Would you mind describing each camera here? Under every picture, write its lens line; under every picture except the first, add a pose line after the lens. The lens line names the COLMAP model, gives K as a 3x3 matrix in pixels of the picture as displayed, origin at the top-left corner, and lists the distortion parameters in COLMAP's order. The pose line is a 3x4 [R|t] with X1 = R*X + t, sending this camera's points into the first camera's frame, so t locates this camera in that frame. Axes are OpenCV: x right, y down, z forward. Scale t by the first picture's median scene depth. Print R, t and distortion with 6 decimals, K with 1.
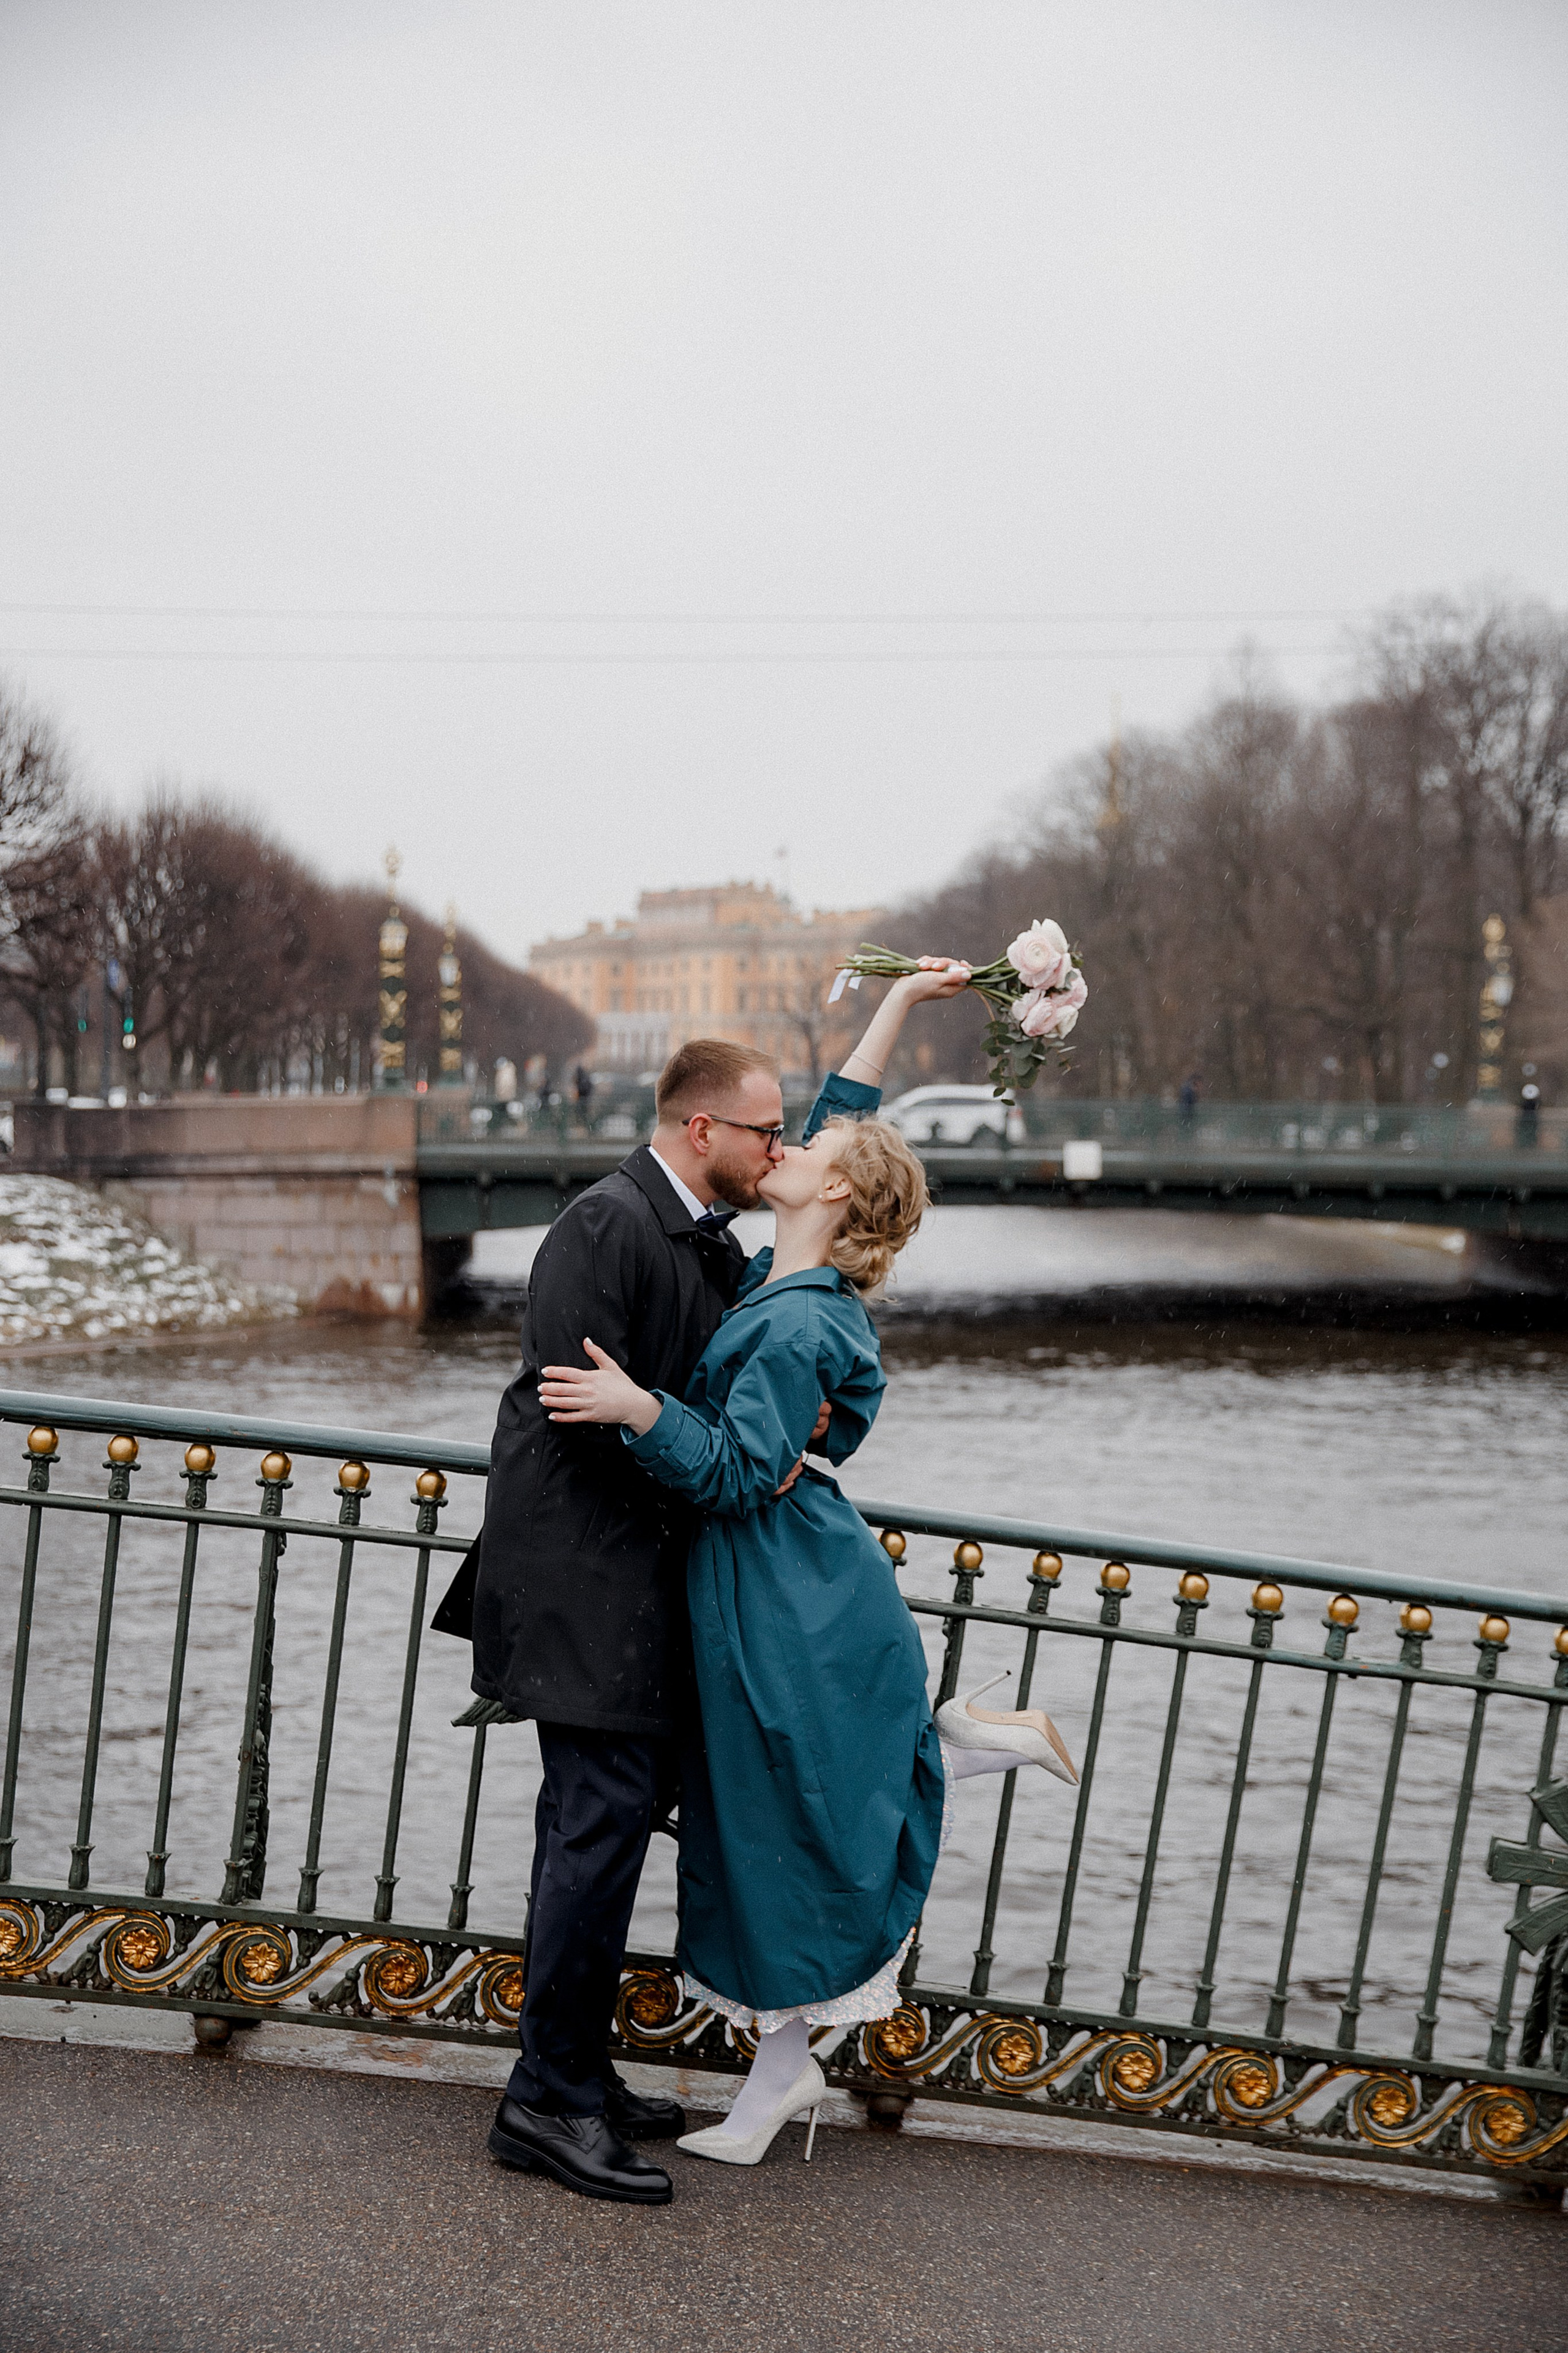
lens RADIAL K [[3116.5, 0, 781.2], [0, 3116.5, 1181.6], [0, 0, 1]] dist [0.063654, 0.084027]
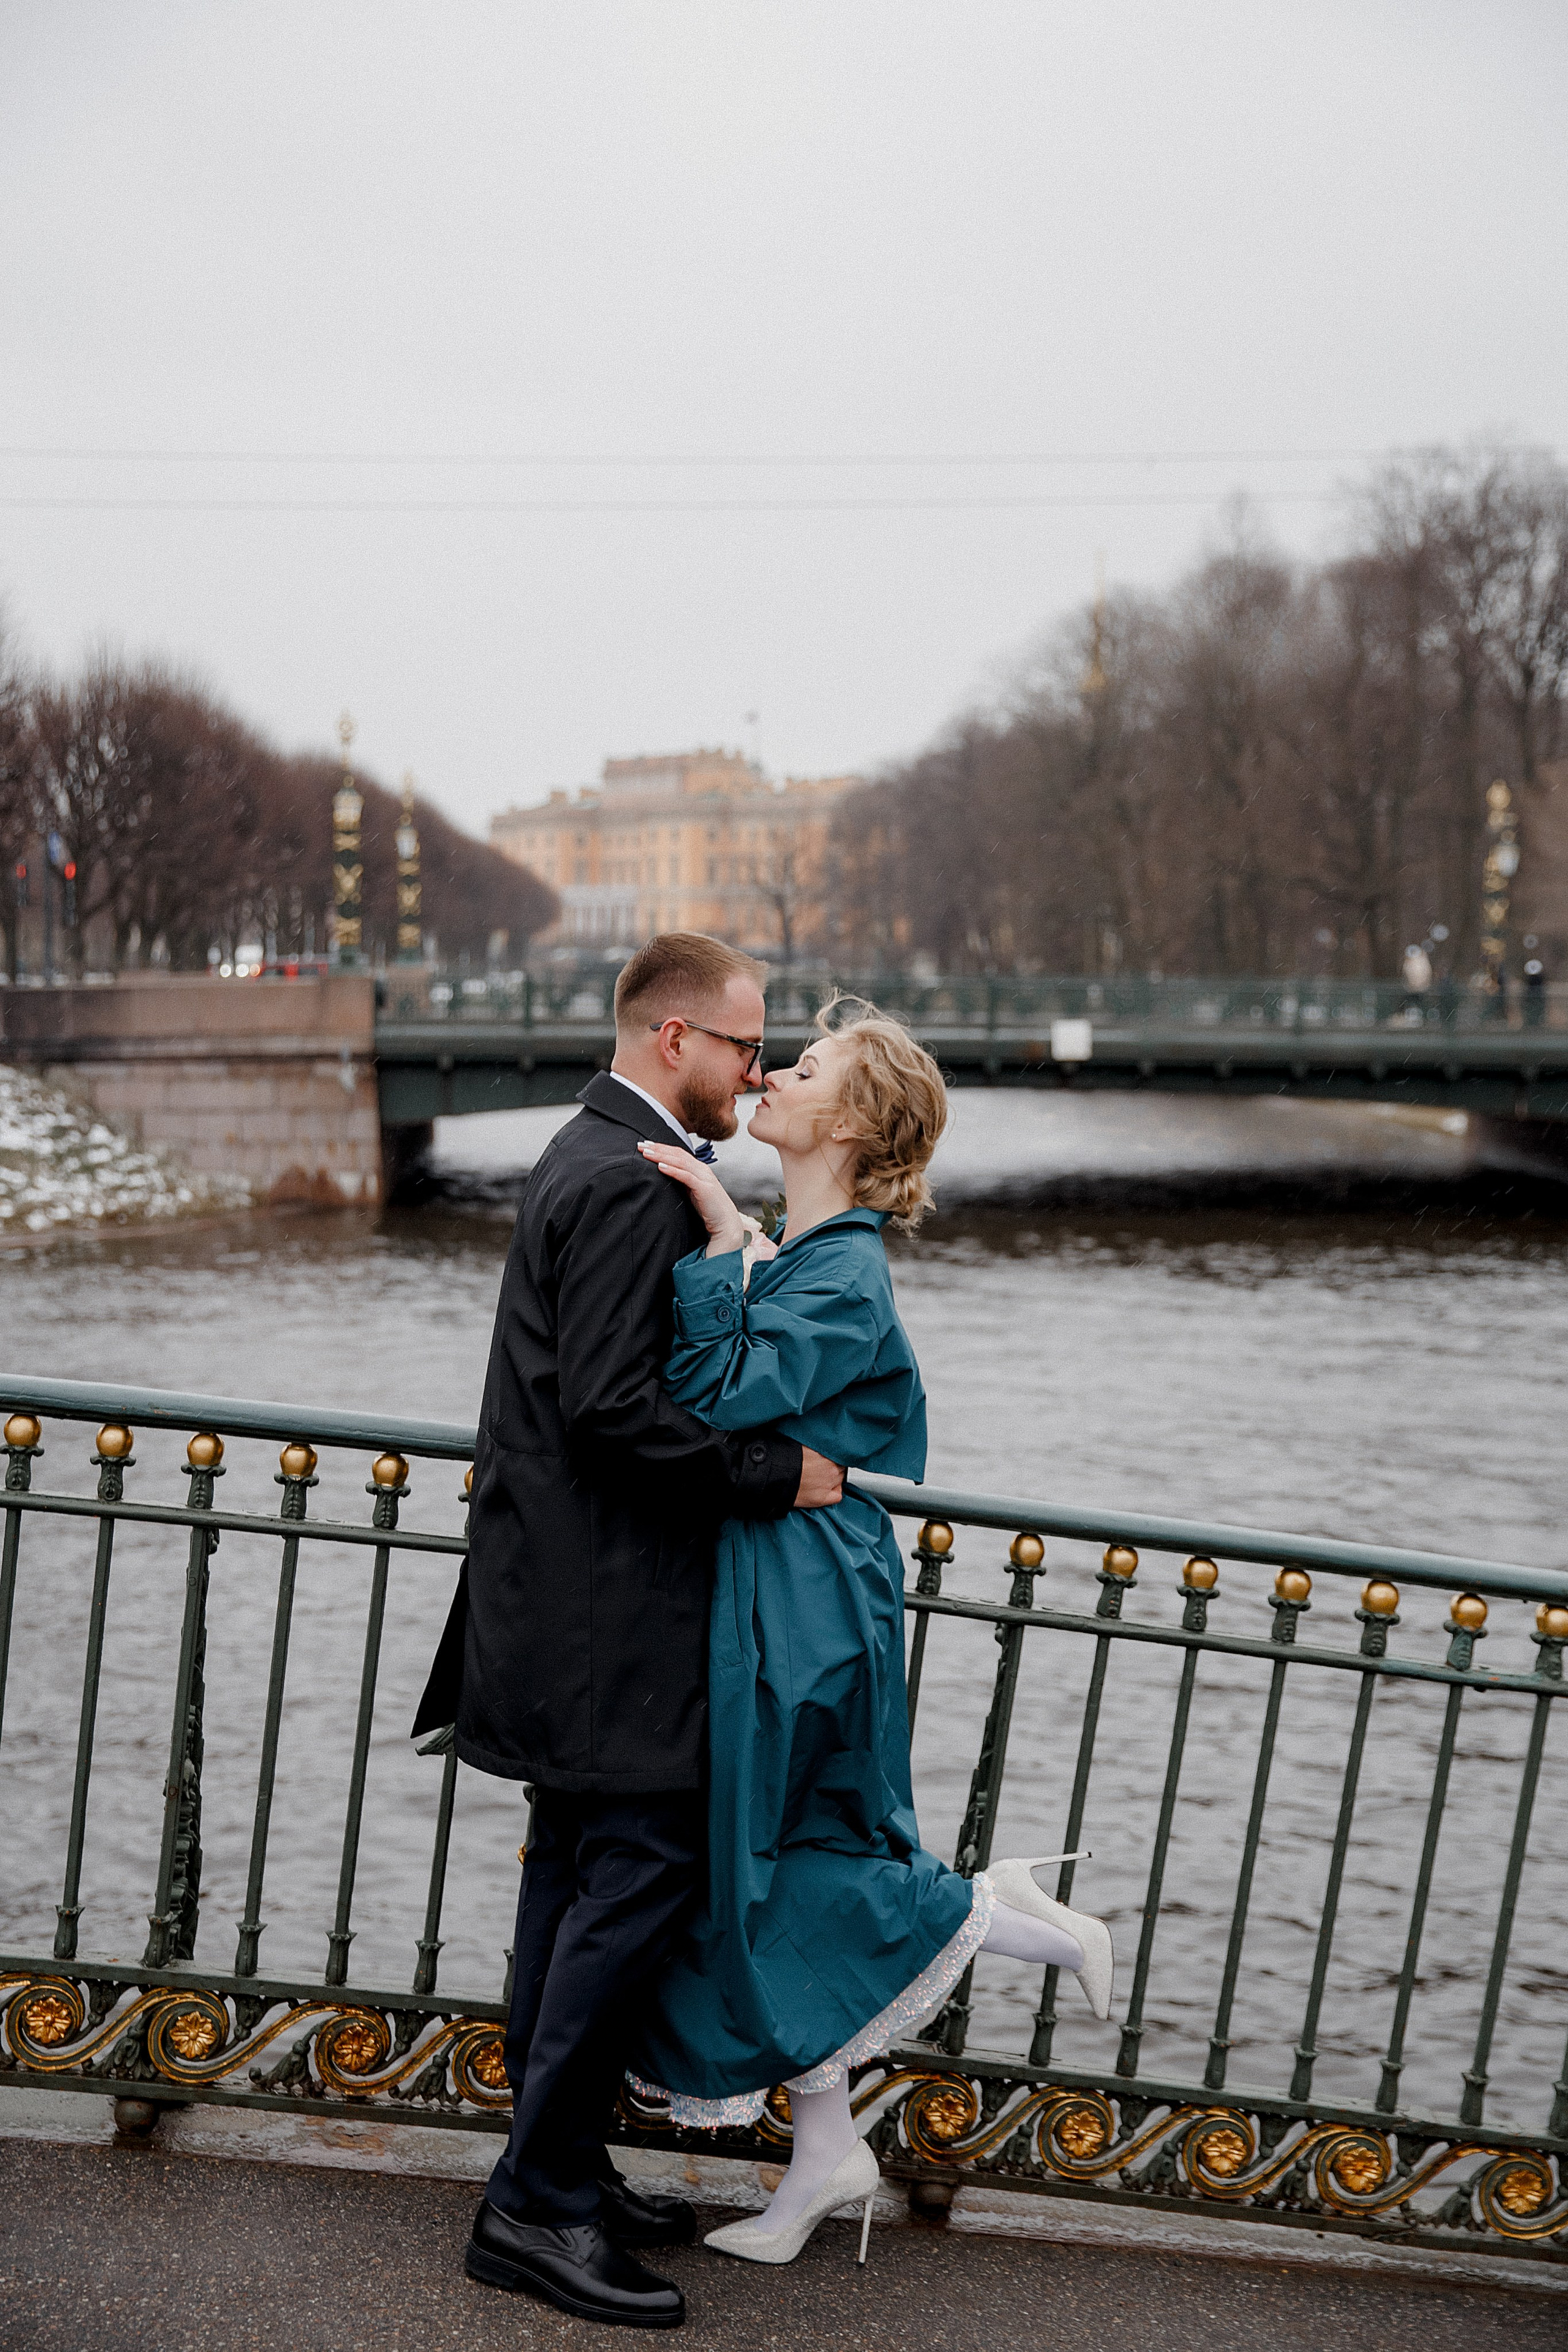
lens RADIAL K [[3179.1, 0, 781.7], [0, 3179.1, 1145.7], [0, 0, 1]] dist [0.061018, 0.121371]
pose [[0.999941, -0.003838, 0.010187, -0.014720], [0.003550, 0.999598, 0.028136, -0.014220], [-0.010291, -0.028098, 0.999552, 0.139701]]
